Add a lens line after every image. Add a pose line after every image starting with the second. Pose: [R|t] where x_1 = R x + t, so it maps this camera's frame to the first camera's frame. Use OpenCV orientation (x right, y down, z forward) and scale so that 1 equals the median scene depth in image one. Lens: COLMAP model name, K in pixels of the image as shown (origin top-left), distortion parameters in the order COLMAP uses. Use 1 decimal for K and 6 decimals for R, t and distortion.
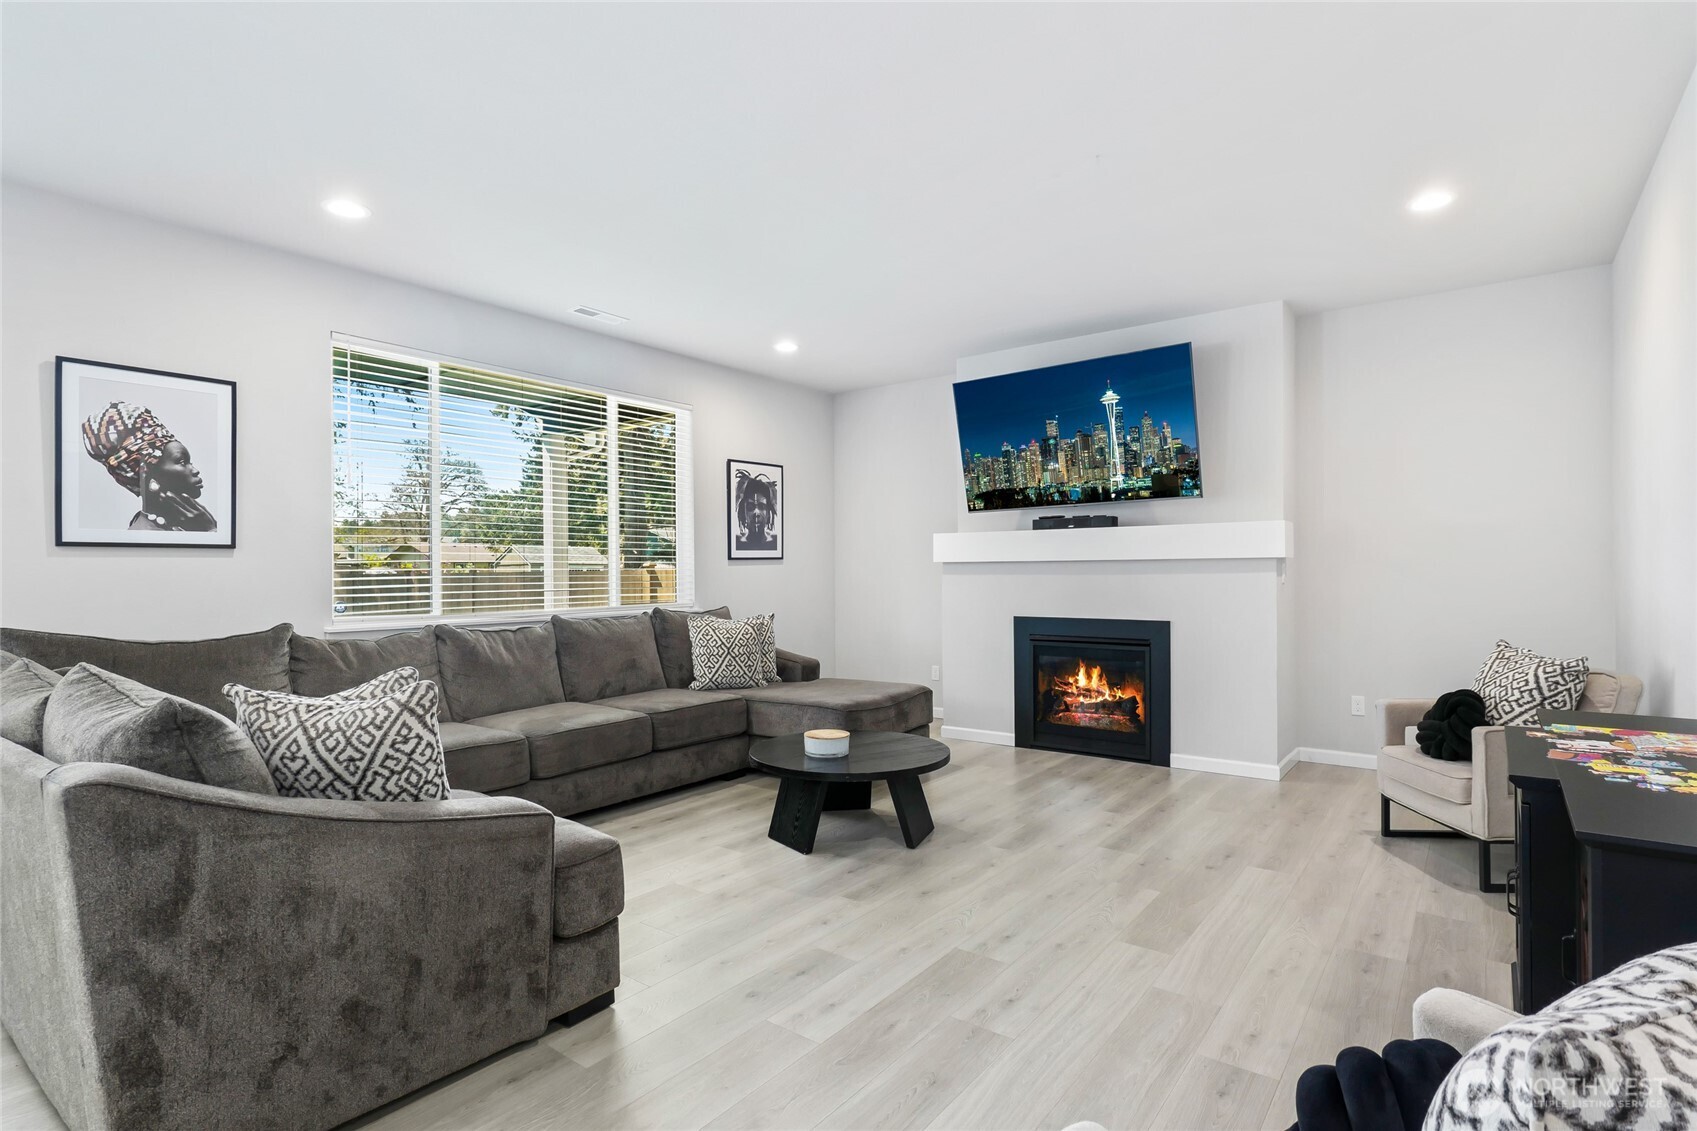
lens RADIAL K [[840.9, 0, 864.1], [0, 840.9, 559.4], [0, 0, 1]] dist [-0.002527, -0.000429]
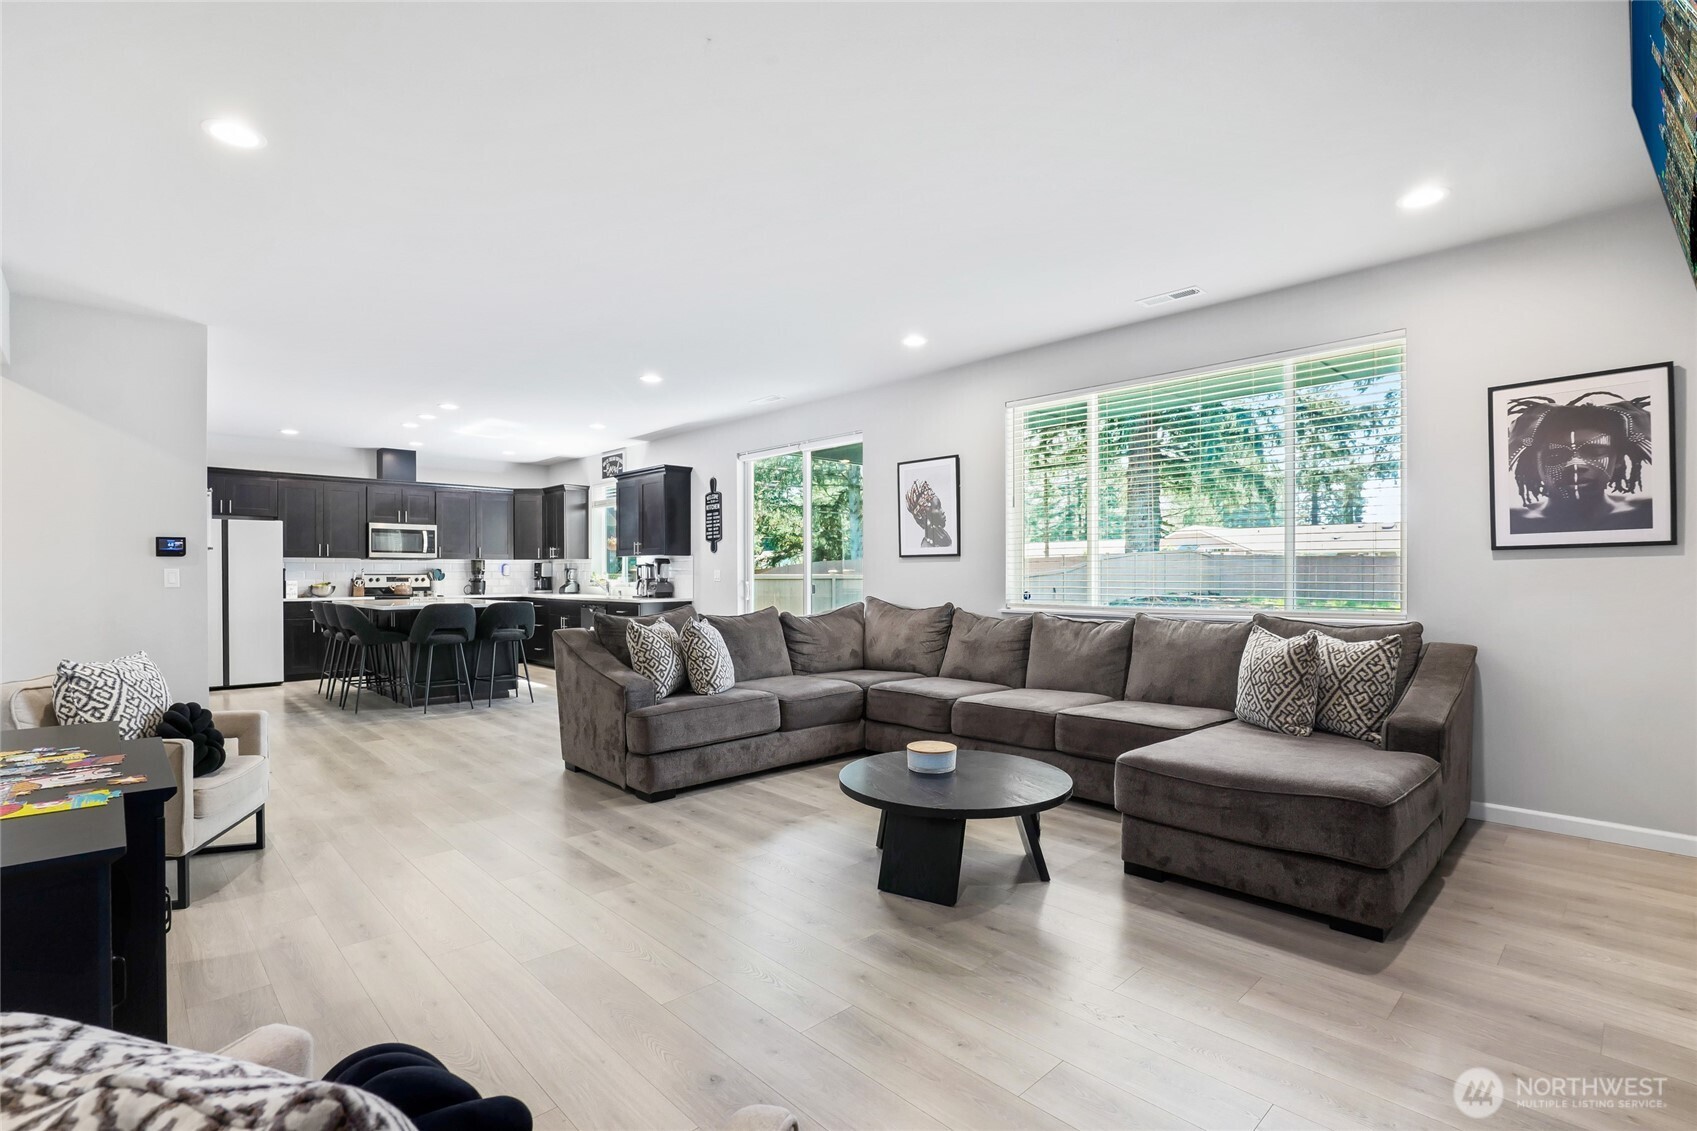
lens RADIAL K [[787.3, 0, 842.1], [0, 787.3, 578.6], [0, 0, 1]] dist [-0.023545, 0.002887]
pose [[-0.170998, 0.015328, -0.985152, 0.591096], [0.020170, 0.999724, 0.012053, 0.006148], [0.985065, -0.017810, -0.171260, 0.754944]]
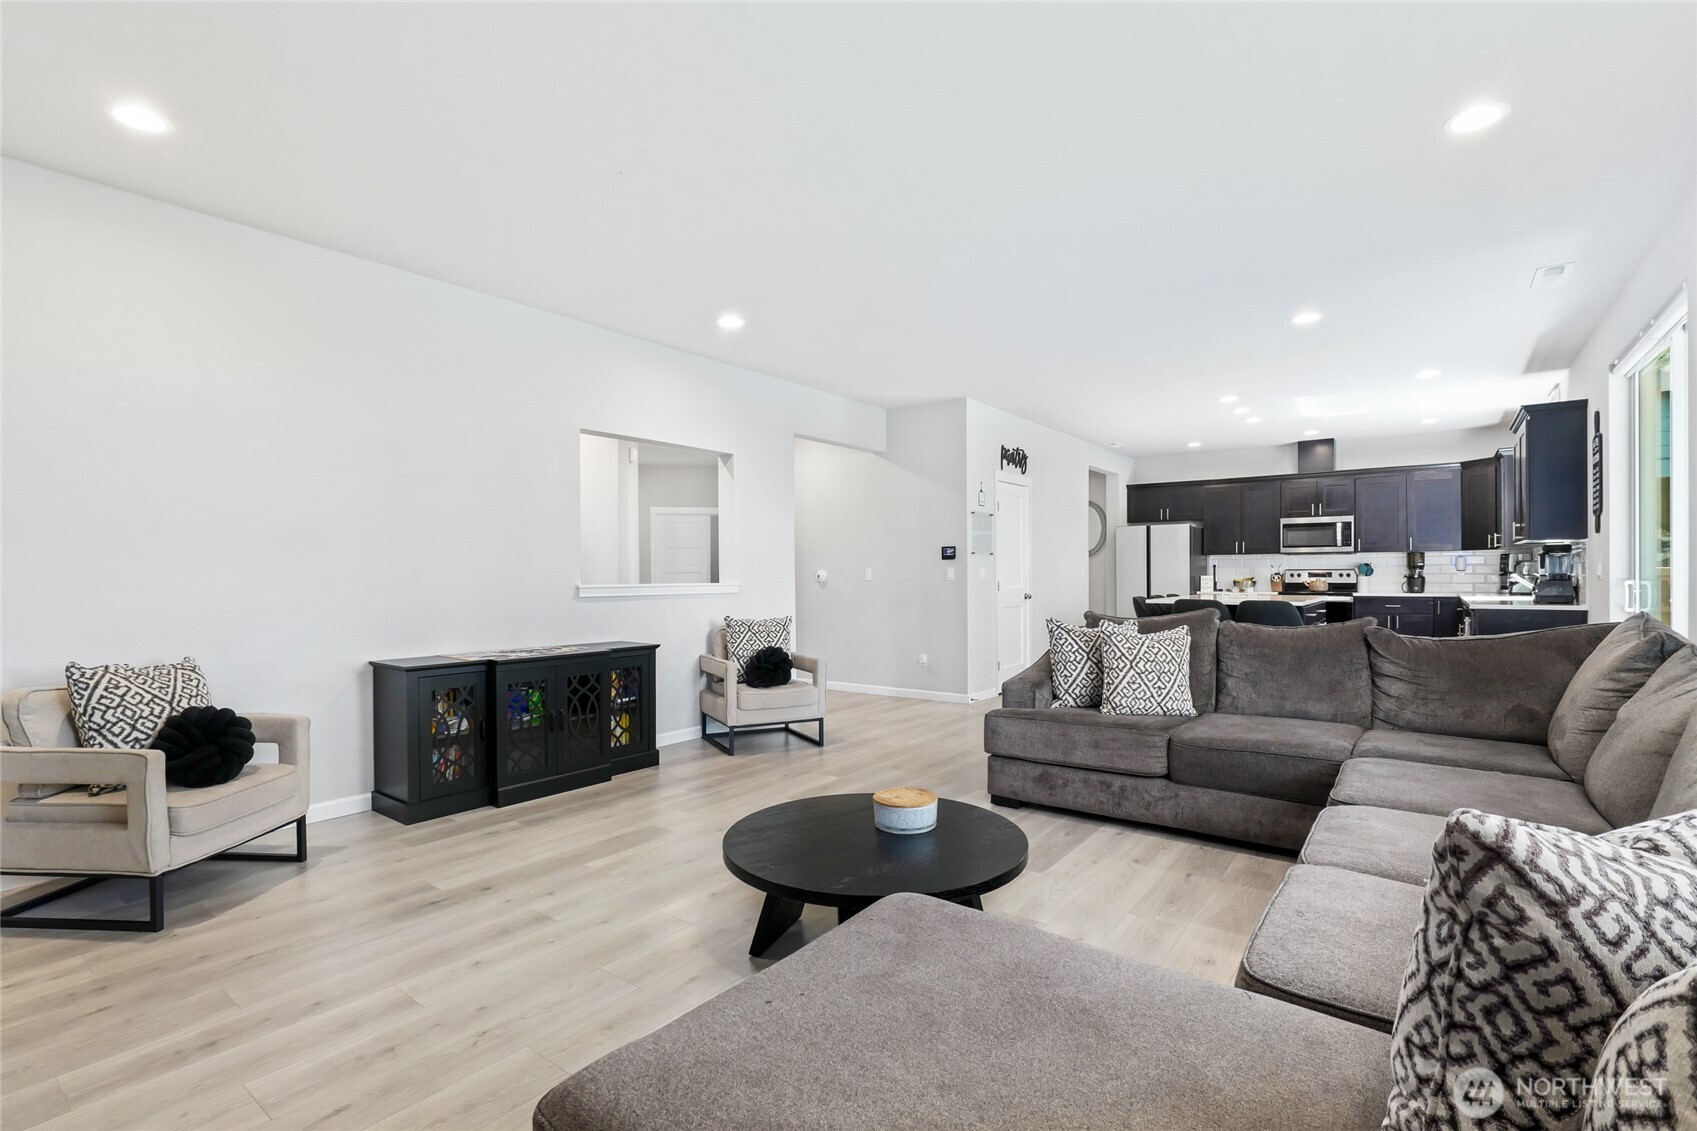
lens RADIAL K [[787.3, 0, 843.4], [0, 787.3, 574.2], [0, 0, 1]] dist [-0.023545, 0.002887]
pose [[-0.999841, 0.015494, 0.008856, 0.013049], [0.015349, 0.999751, -0.016197, 0.019613], [-0.009104, -0.016059, -0.999830, 1.187302]]
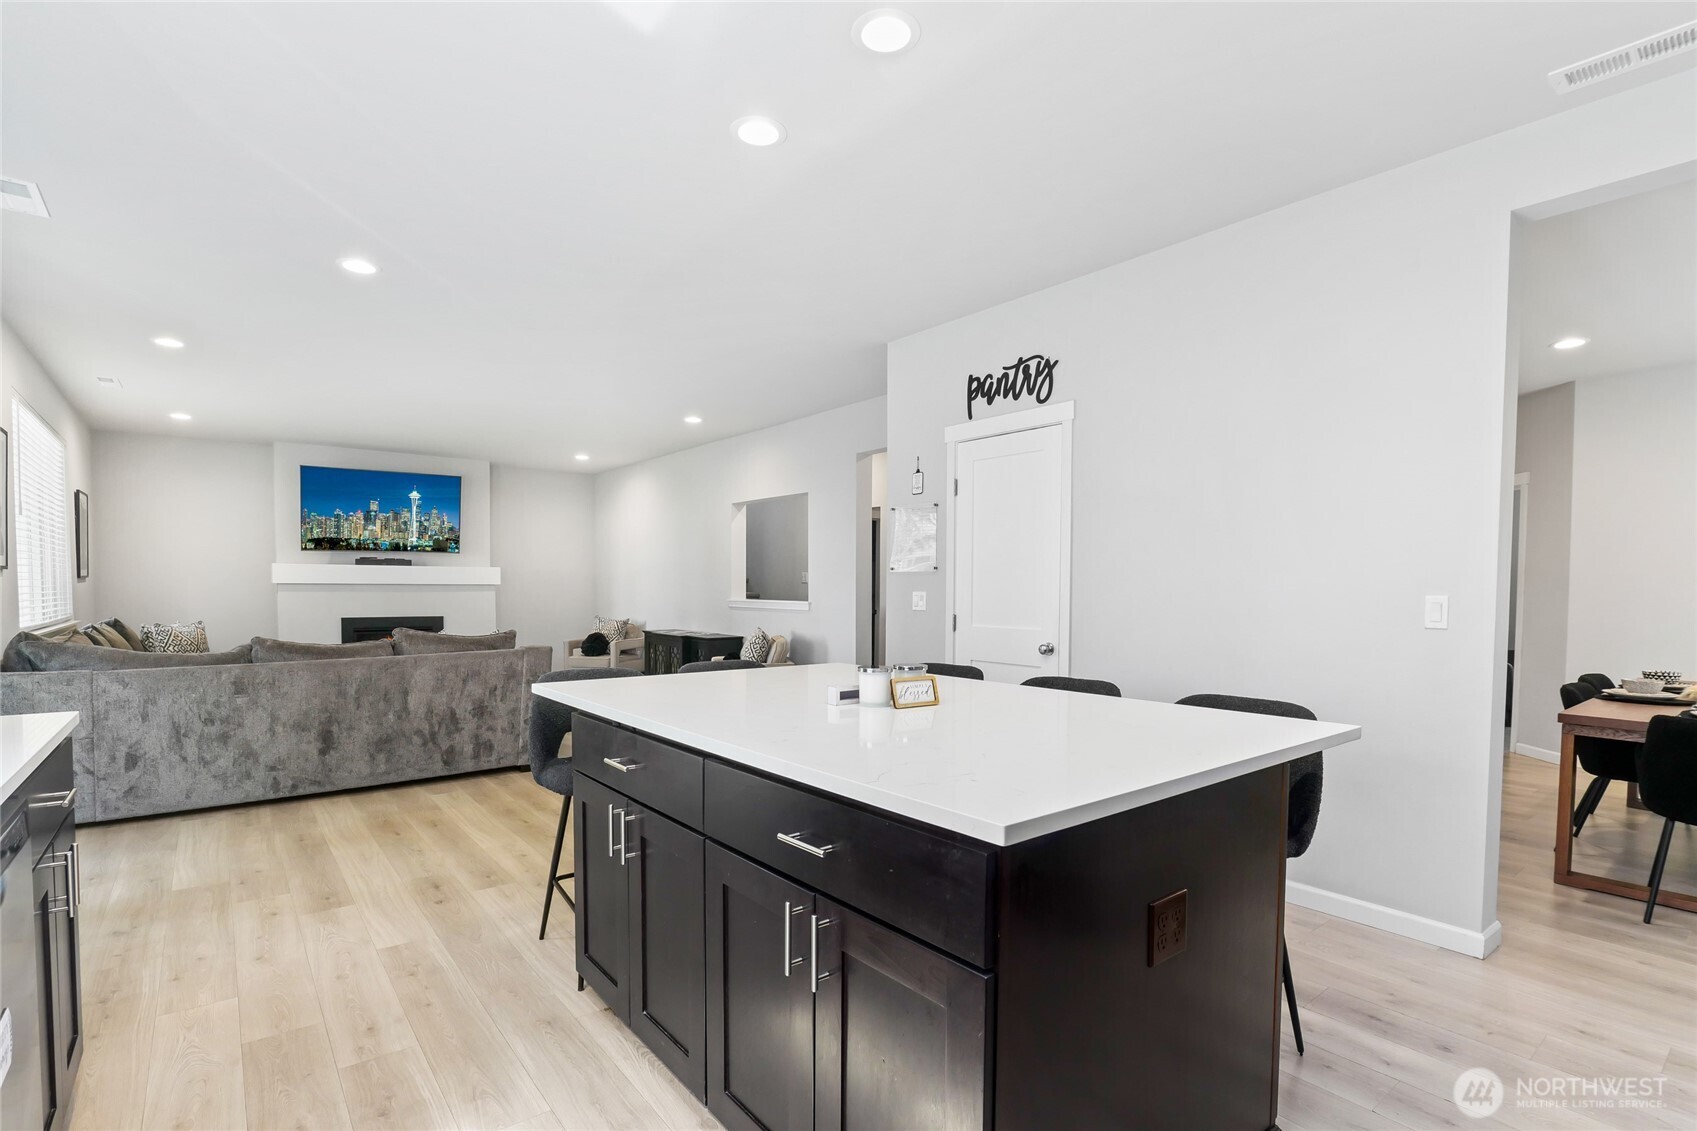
lens RADIAL K [[787.3, 0, 833.5], [0, 787.3, 623.2], [0, 0, 1]] dist [-0.023545, 0.002887]
pose [[0.257745, -0.031479, 0.965700, -1.096257], [-0.026462, 0.998864, 0.039623, -0.006033], [-0.965851, -0.035767, 0.256619, -0.319494]]
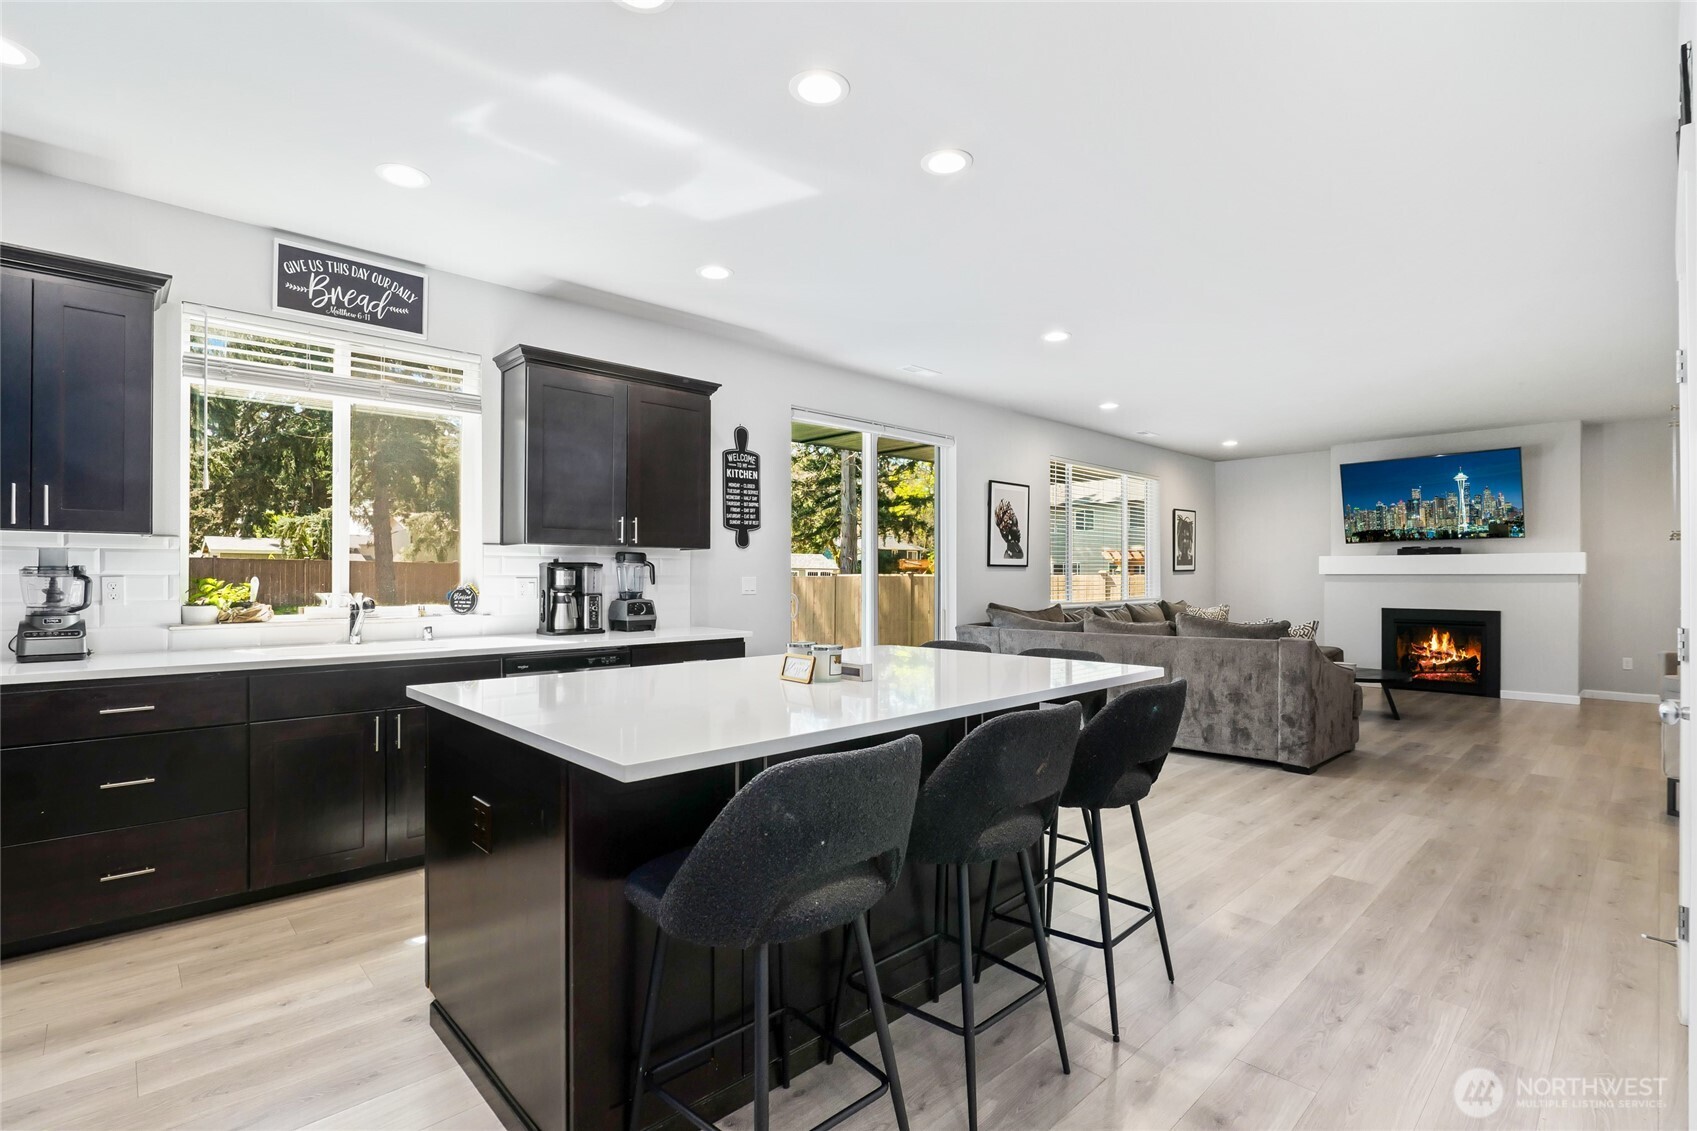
lens RADIAL K [[787.3, 0, 865.2], [0, 787.3, 568.5], [0, 0, 1]] dist [-0.023545, 0.002887]
pose [[0.986709, 0.007075, -0.162341, -0.603741], [-0.006041, 0.999958, 0.006863, -0.014600], [0.162383, -0.005791, 0.986711, -0.691153]]
